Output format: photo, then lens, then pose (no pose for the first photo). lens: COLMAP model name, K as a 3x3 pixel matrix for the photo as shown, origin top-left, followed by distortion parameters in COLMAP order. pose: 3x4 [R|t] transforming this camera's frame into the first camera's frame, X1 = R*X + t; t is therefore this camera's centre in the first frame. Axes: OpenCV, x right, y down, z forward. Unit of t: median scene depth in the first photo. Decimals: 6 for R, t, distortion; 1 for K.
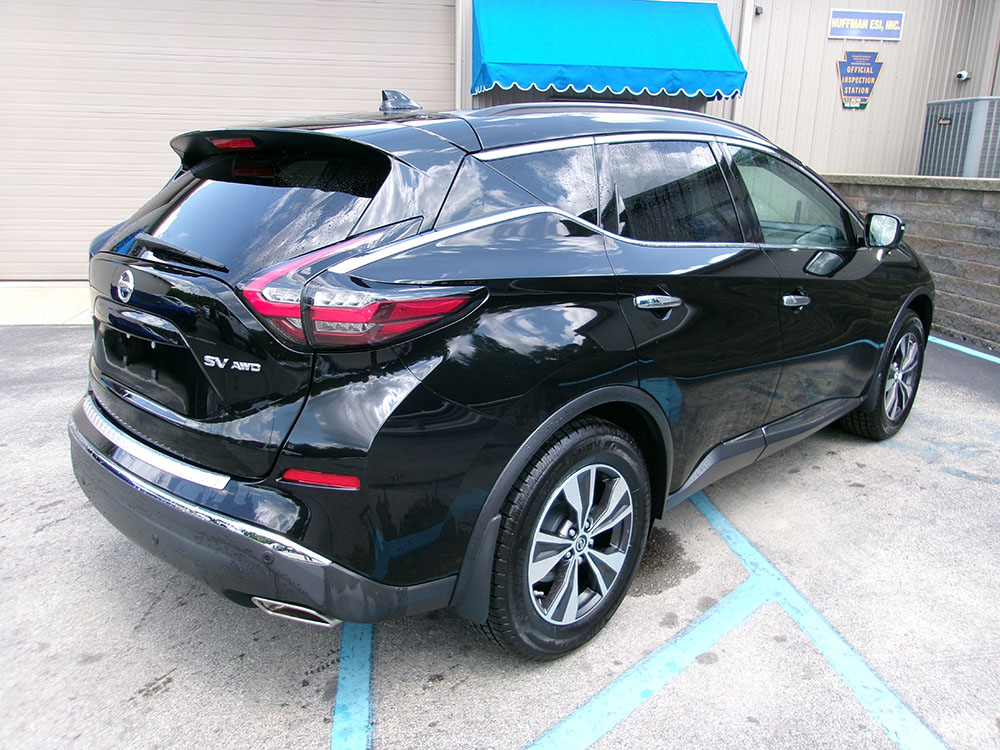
lens RADIAL K [[756.8, 0, 500.0], [0, 756.8, 375.0], [0, 0, 1]] dist [-0.004282, -0.007803]
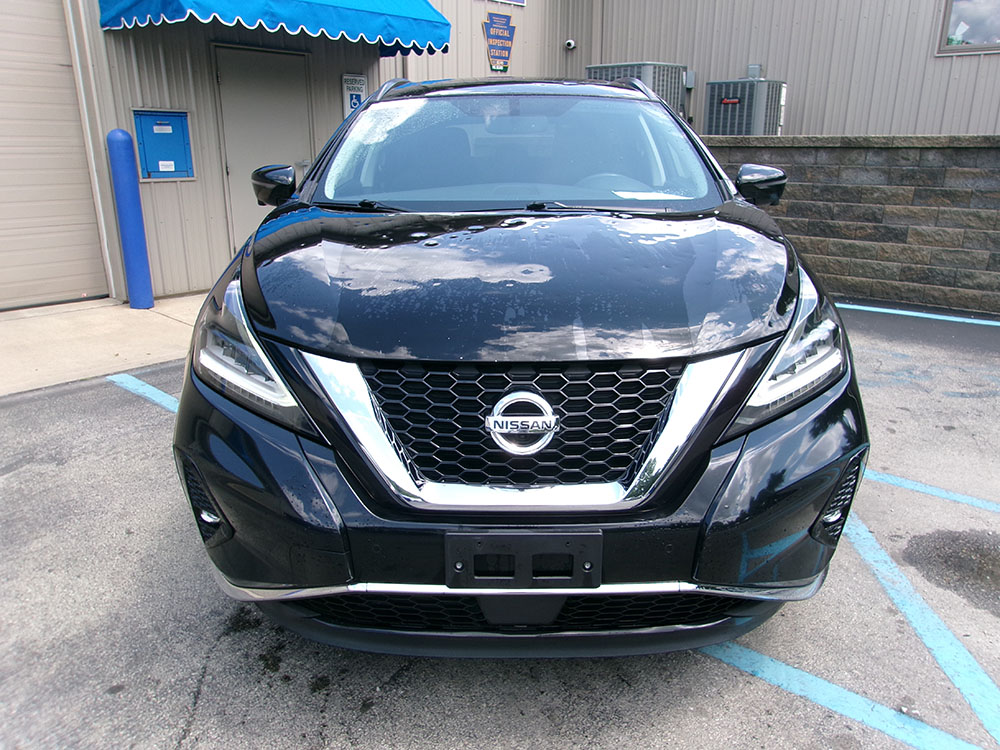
lens RADIAL K [[756.8, 0, 500.0], [0, 756.8, 375.0], [0, 0, 1]] dist [-0.004282, -0.007803]
pose [[0.738133, -0.214125, 0.639773, -0.291064], [0.188931, 0.975959, 0.108665, -0.071464], [-0.647661, 0.040664, 0.760843, 0.267662]]
